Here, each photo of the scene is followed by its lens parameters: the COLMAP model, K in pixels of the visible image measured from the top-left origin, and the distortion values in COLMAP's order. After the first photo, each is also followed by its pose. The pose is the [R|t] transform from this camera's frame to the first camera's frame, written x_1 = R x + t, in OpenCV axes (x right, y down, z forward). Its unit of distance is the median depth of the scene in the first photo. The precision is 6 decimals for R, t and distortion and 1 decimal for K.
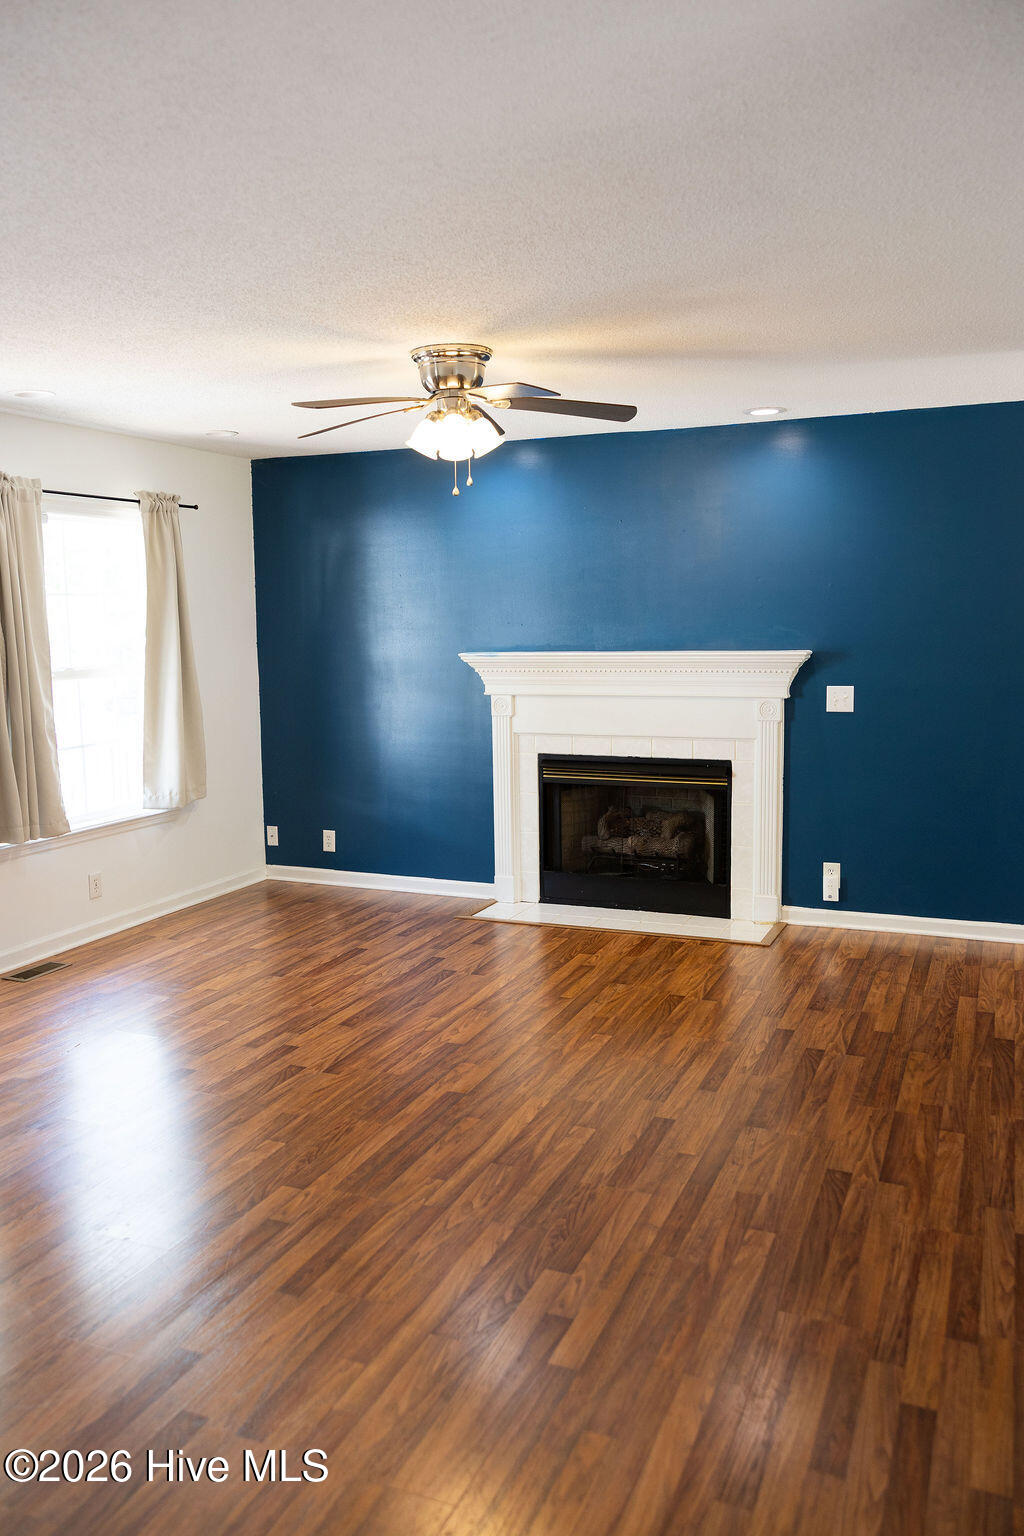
lens RADIAL K [[1203.6, 0, 512.0], [0, 1203.6, 768.0], [0, 0, 1]] dist [0.004474, 0.001160]
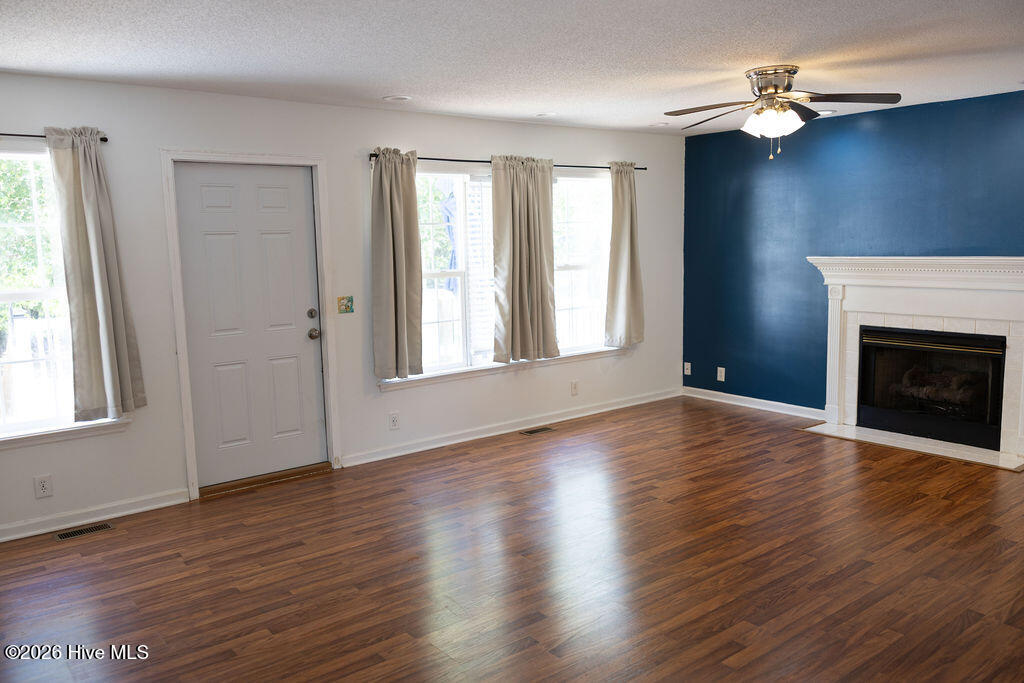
lens RADIAL K [[802.4, 0, 512.0], [0, 802.4, 341.5], [0, 0, 1]] dist [0.004474, 0.001160]
pose [[0.880124, 0.056471, -0.471374, 0.127098], [-0.049518, 0.998404, 0.027152, 0.002721], [0.472155, -0.000556, 0.881515, -0.081294]]
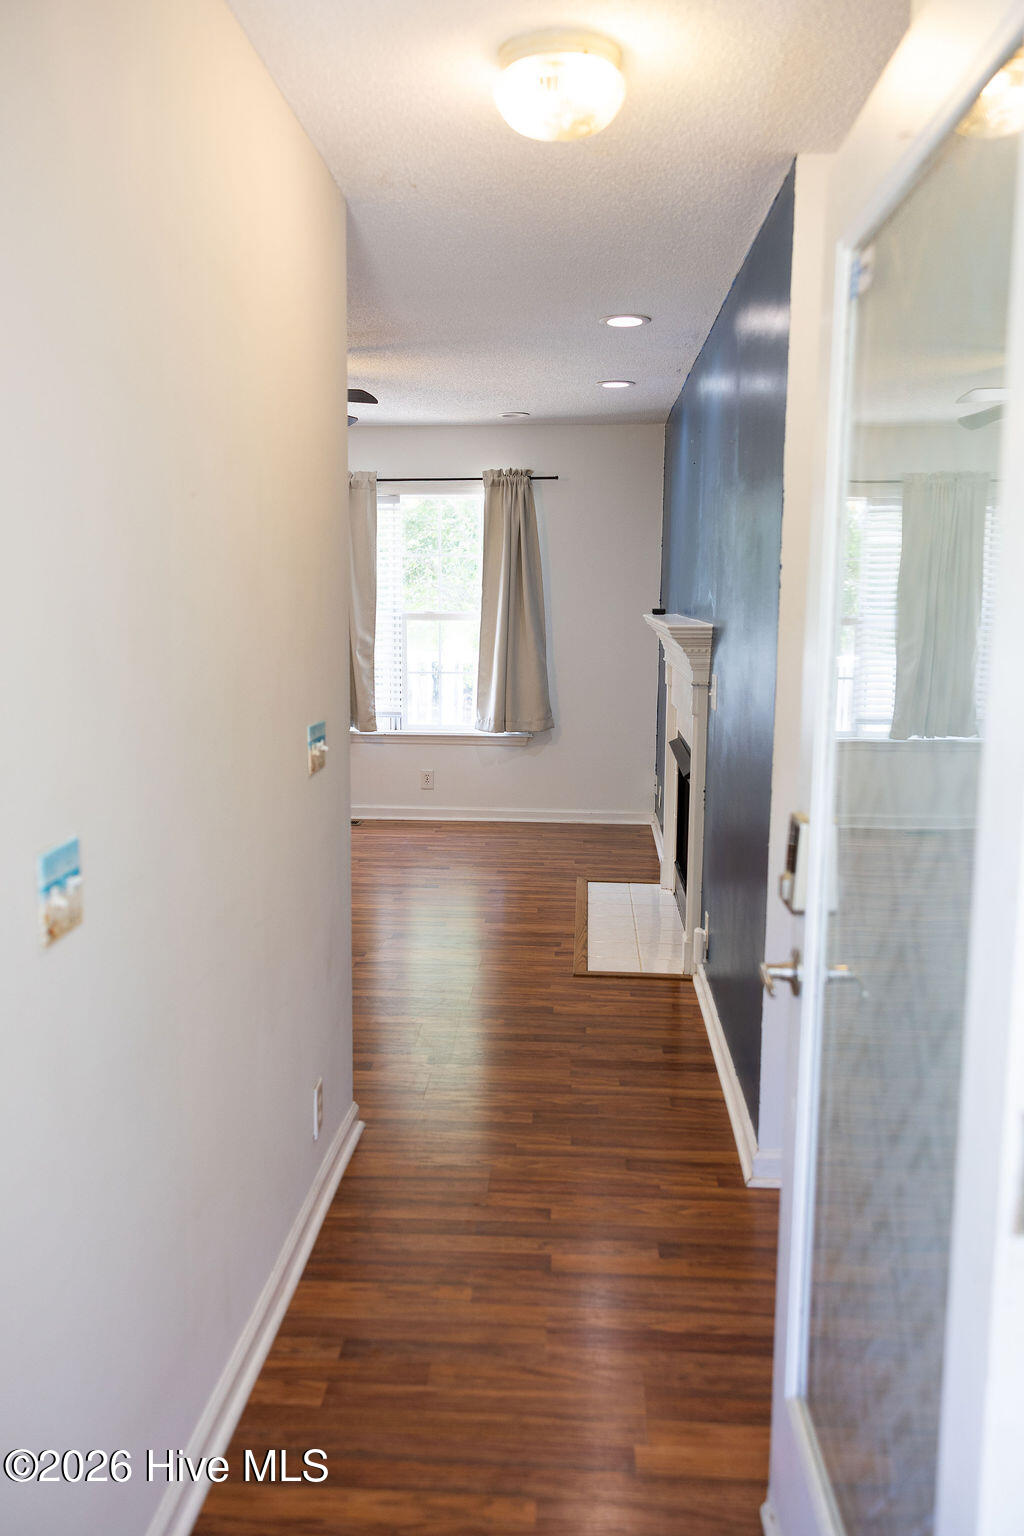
lens RADIAL K [[1203.6, 0, 512.0], [0, 1203.6, 768.0], [0, 0, 1]] dist [0.004474, 0.001160]
pose [[0.322650, 0.149411, -0.934651, 0.930388], [-0.127145, 0.985354, 0.113625, -0.077184], [0.937940, 0.082175, 0.336921, 0.665211]]
